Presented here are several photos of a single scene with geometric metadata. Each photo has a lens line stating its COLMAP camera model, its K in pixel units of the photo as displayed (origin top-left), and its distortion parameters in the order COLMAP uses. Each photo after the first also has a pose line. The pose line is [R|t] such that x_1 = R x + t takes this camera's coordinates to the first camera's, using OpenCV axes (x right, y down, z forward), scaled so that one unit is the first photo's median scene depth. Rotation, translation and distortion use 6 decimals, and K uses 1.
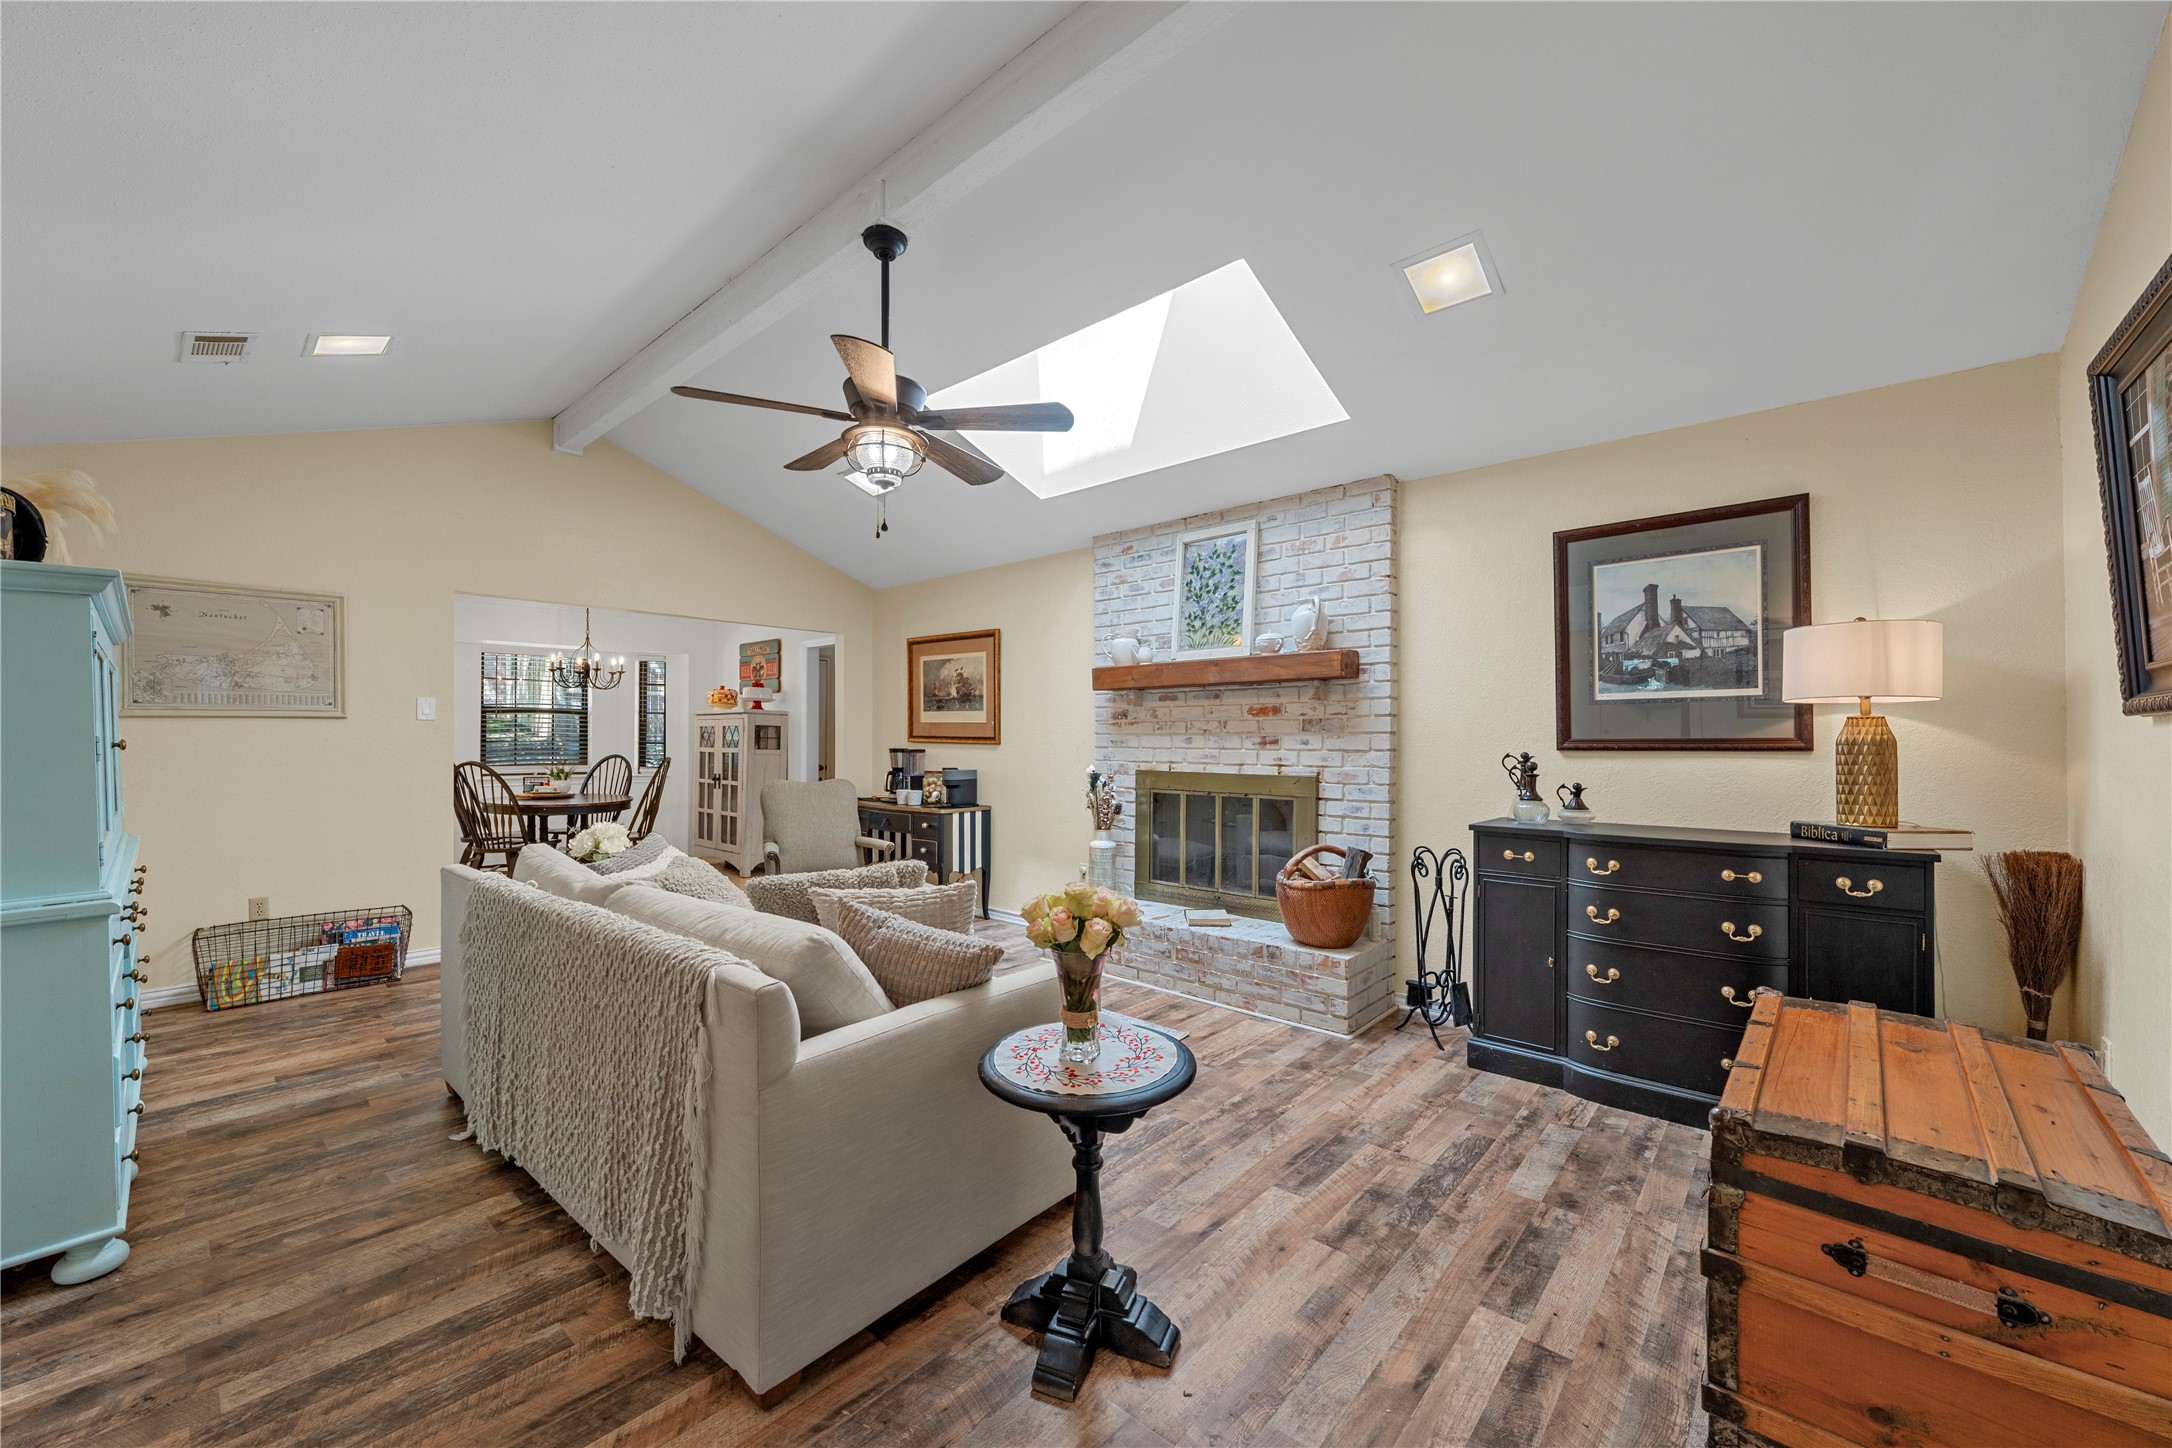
lens RADIAL K [[812.3, 0, 1080.6], [0, 812.3, 735.2], [0, 0, 1]] dist [-0.001301, -0.000090]
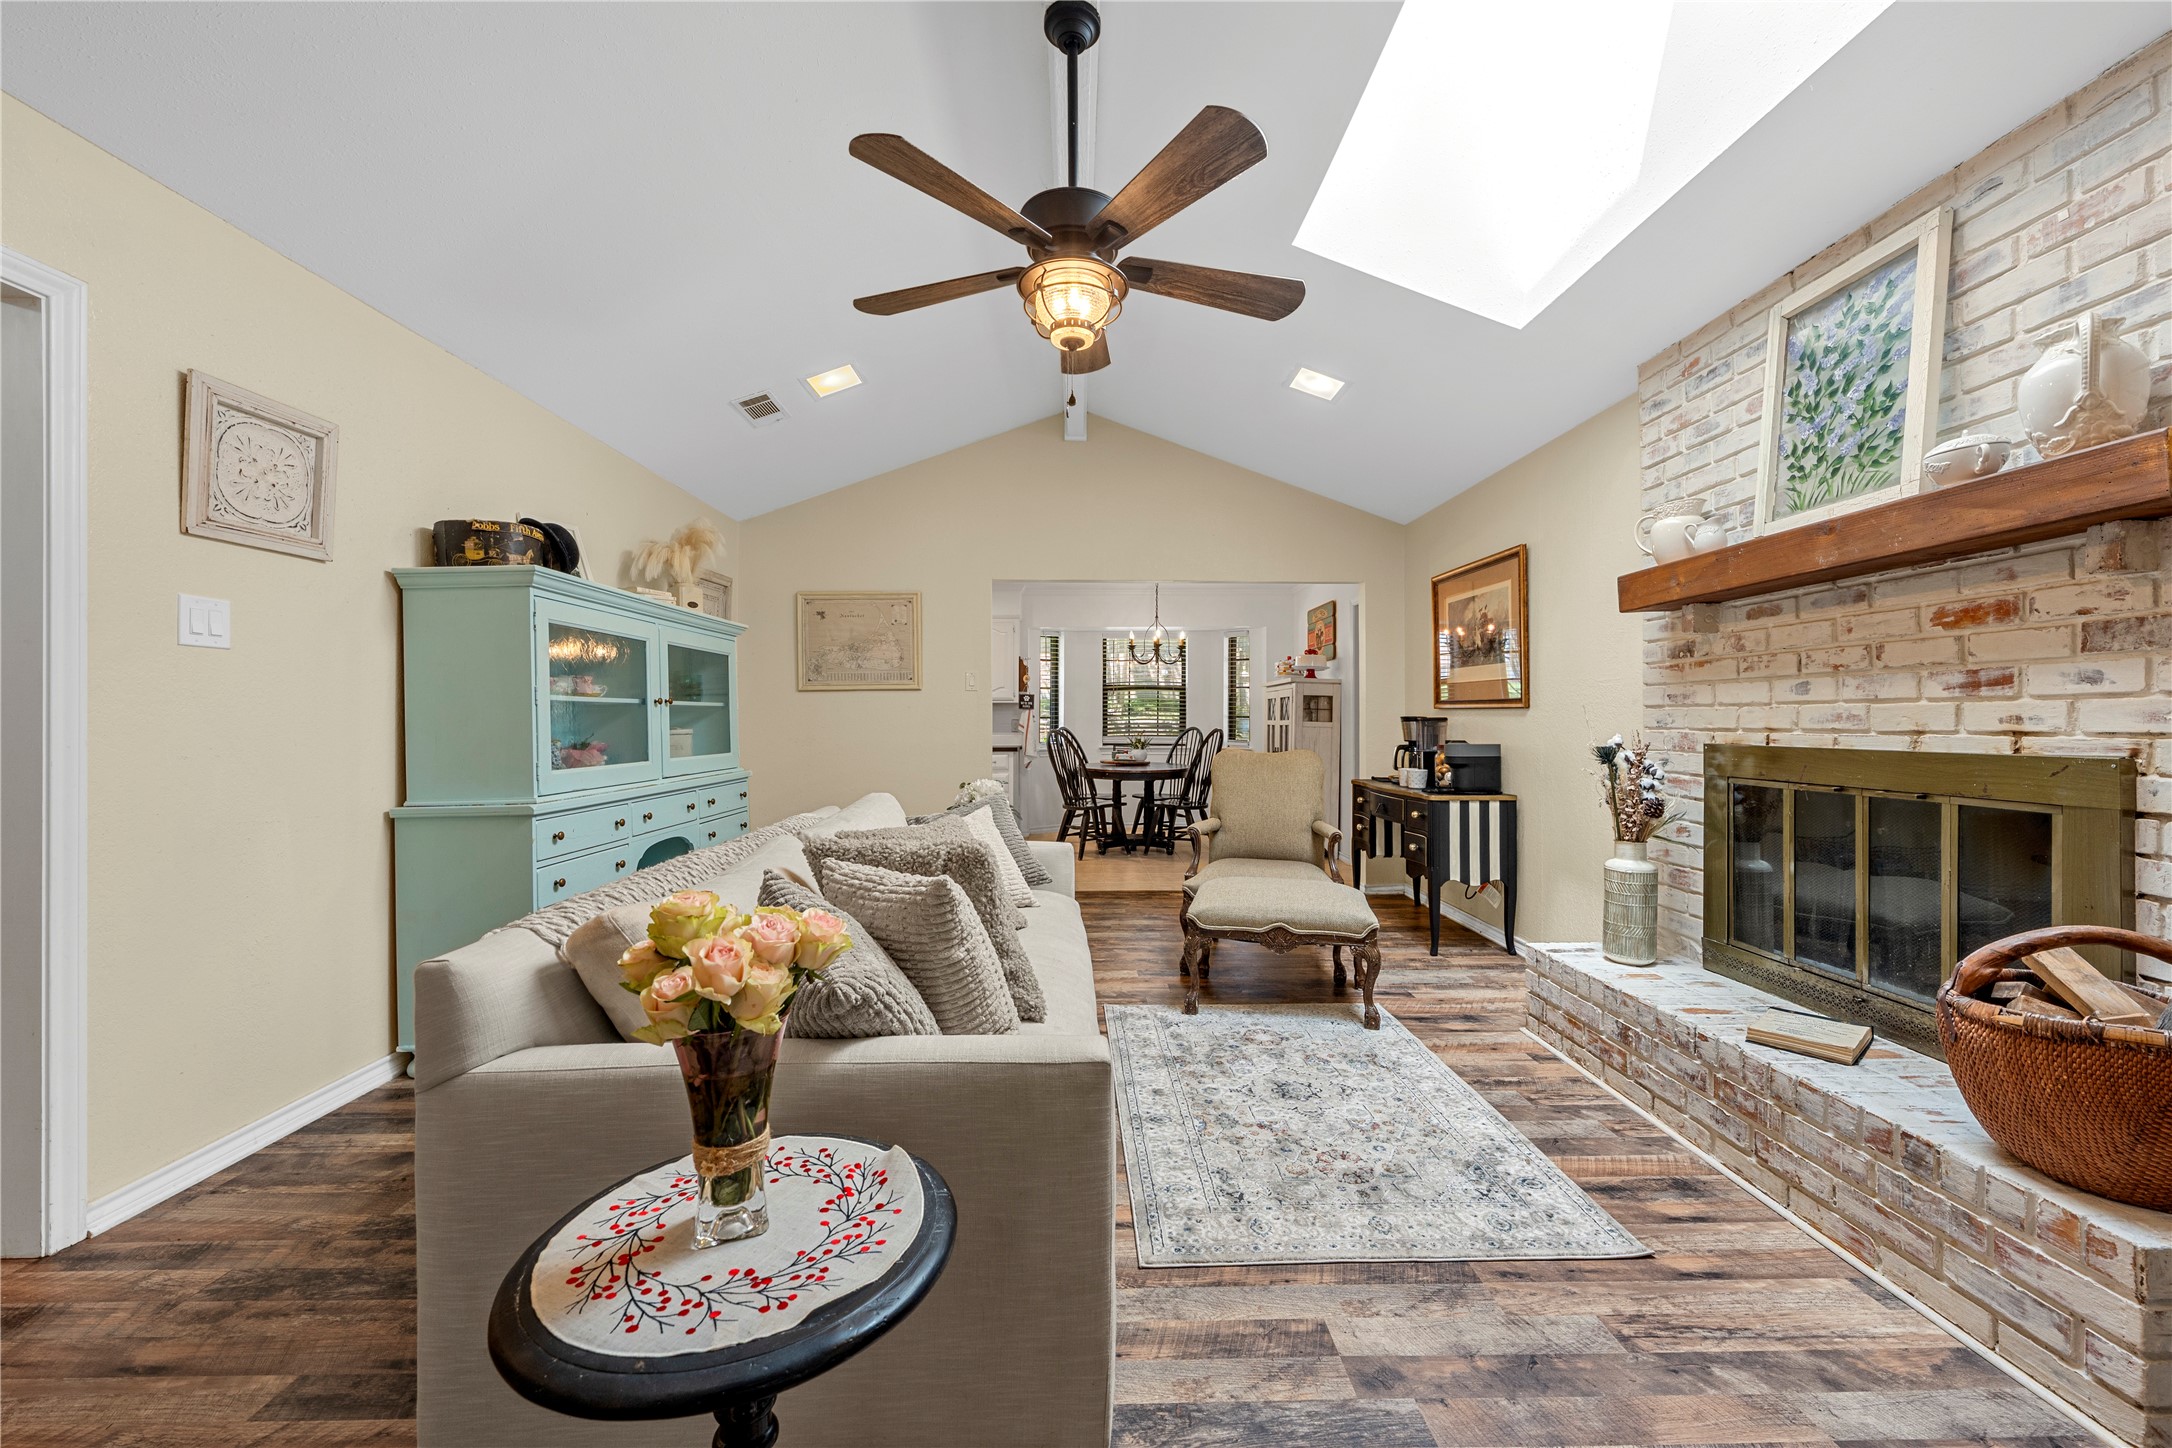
lens RADIAL K [[832.8, 0, 1107.1], [0, 832.8, 713.4], [0, 0, 1]] dist [-0.001486, 0.000059]
pose [[0.692217, -0.008959, -0.721634, 0.216519], [0.003740, 0.999954, -0.008827, 0.027047], [0.721680, 0.003411, 0.692219, 0.310552]]
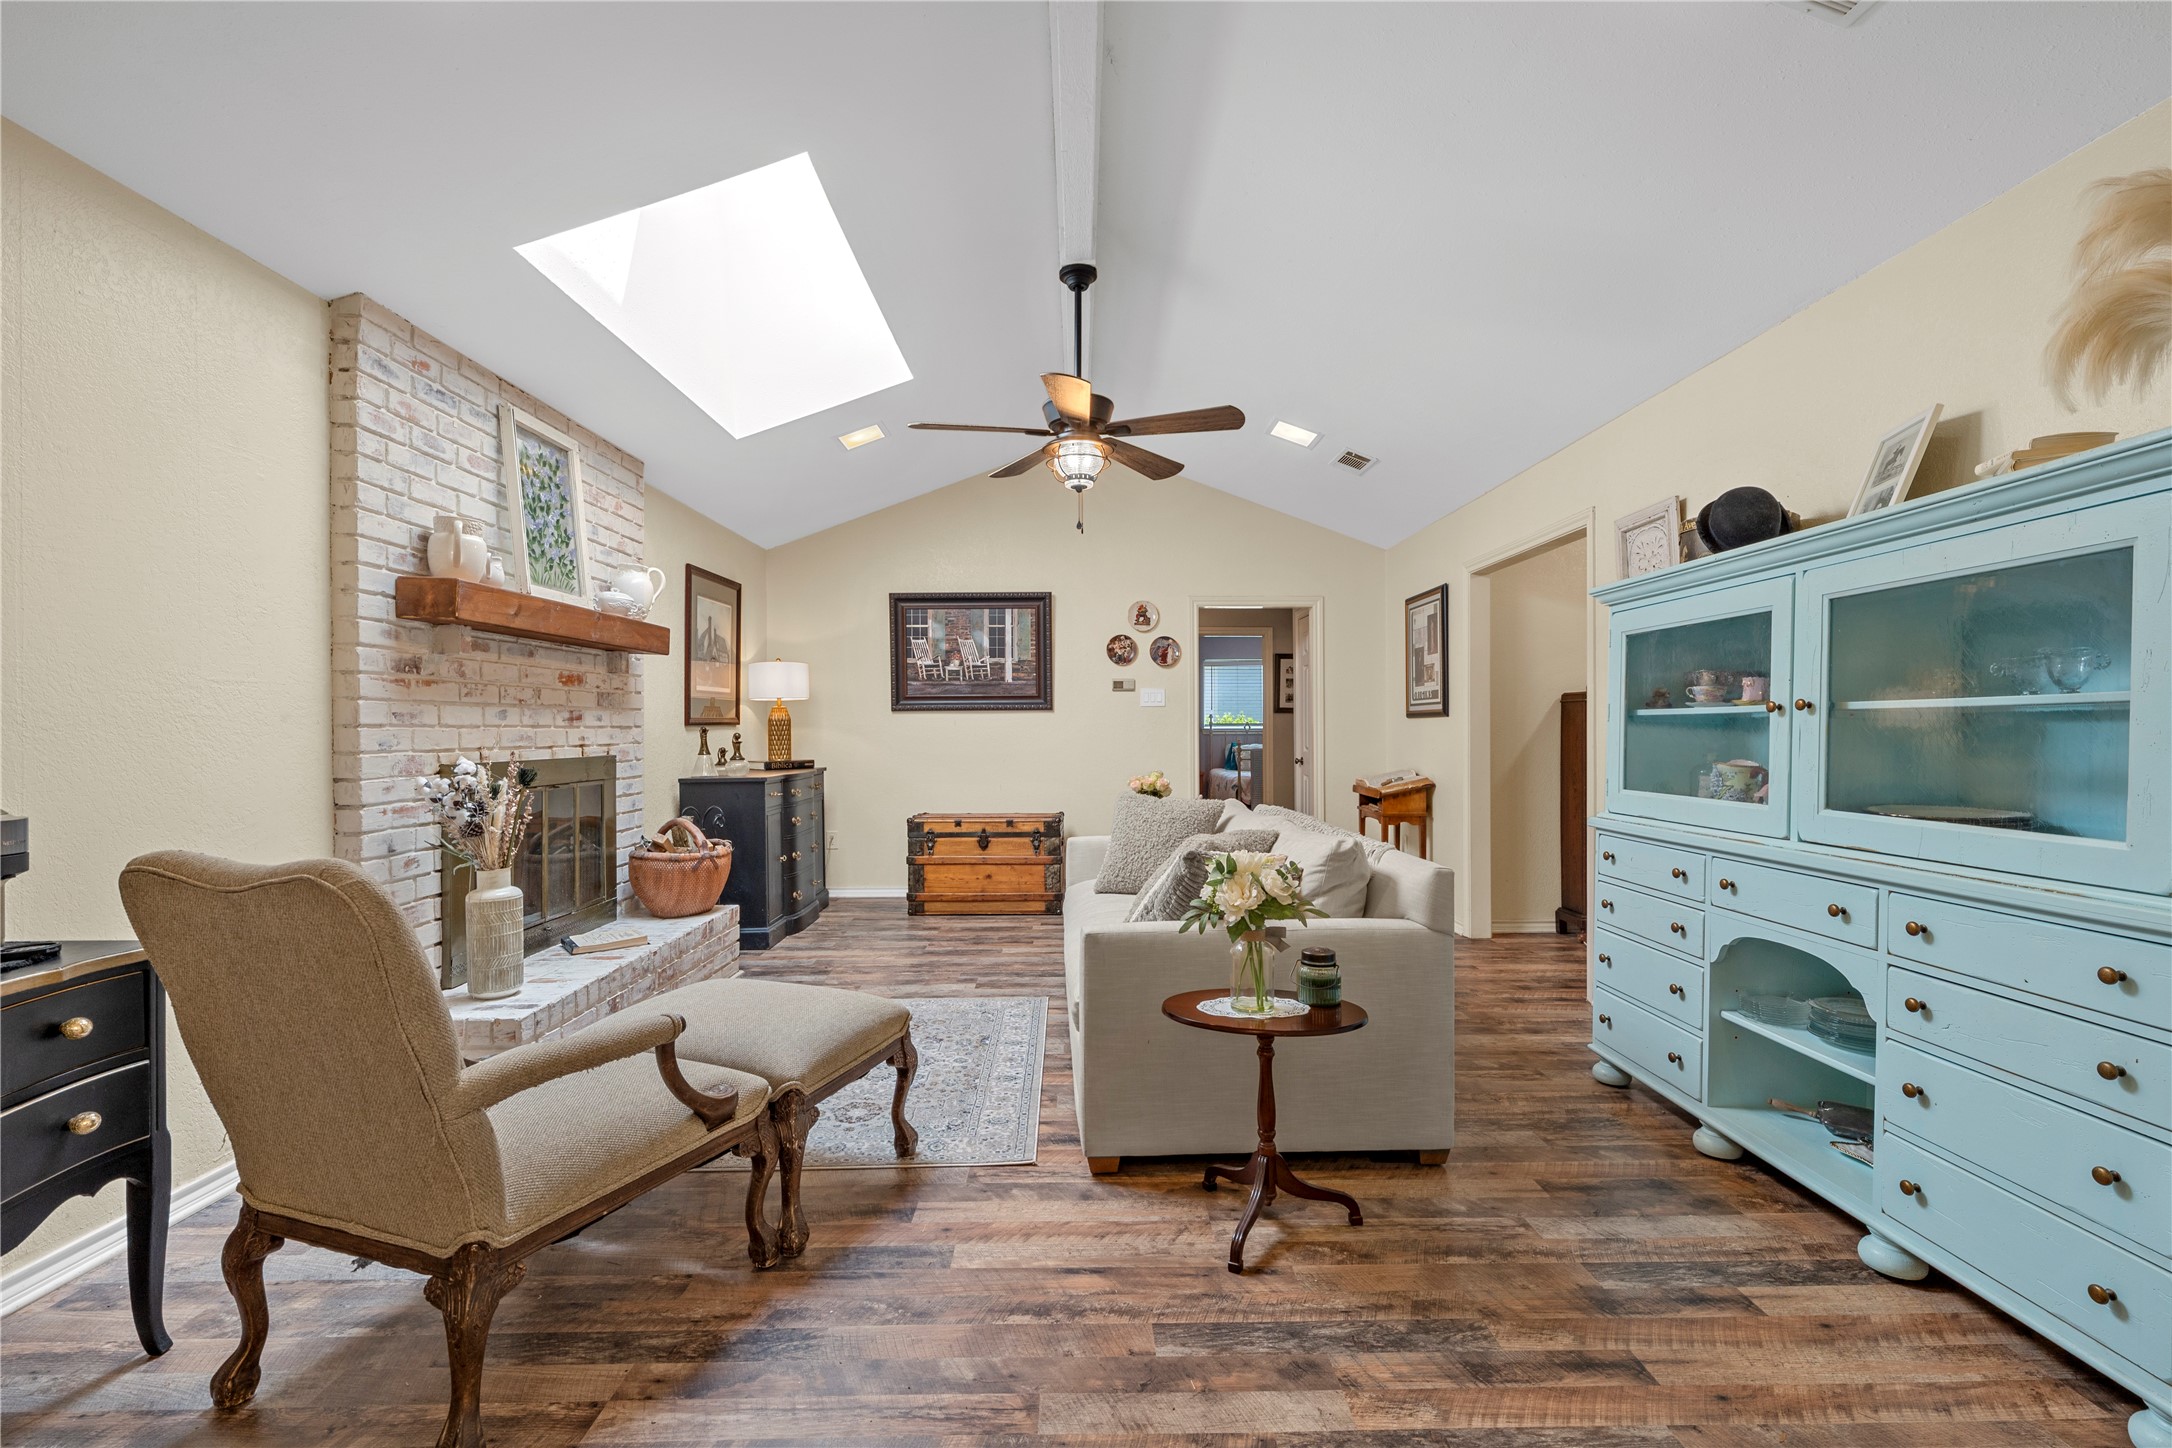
lens RADIAL K [[957.1, 0, 1086.0], [0, 957.1, 724.0], [0, 0, 1]] dist [0.001932, -0.000060]
pose [[-0.669482, 0.004252, 0.742816, -0.796562], [0.000008, 0.999984, -0.005716, 0.019352], [-0.742828, -0.003821, -0.669471, 1.208799]]
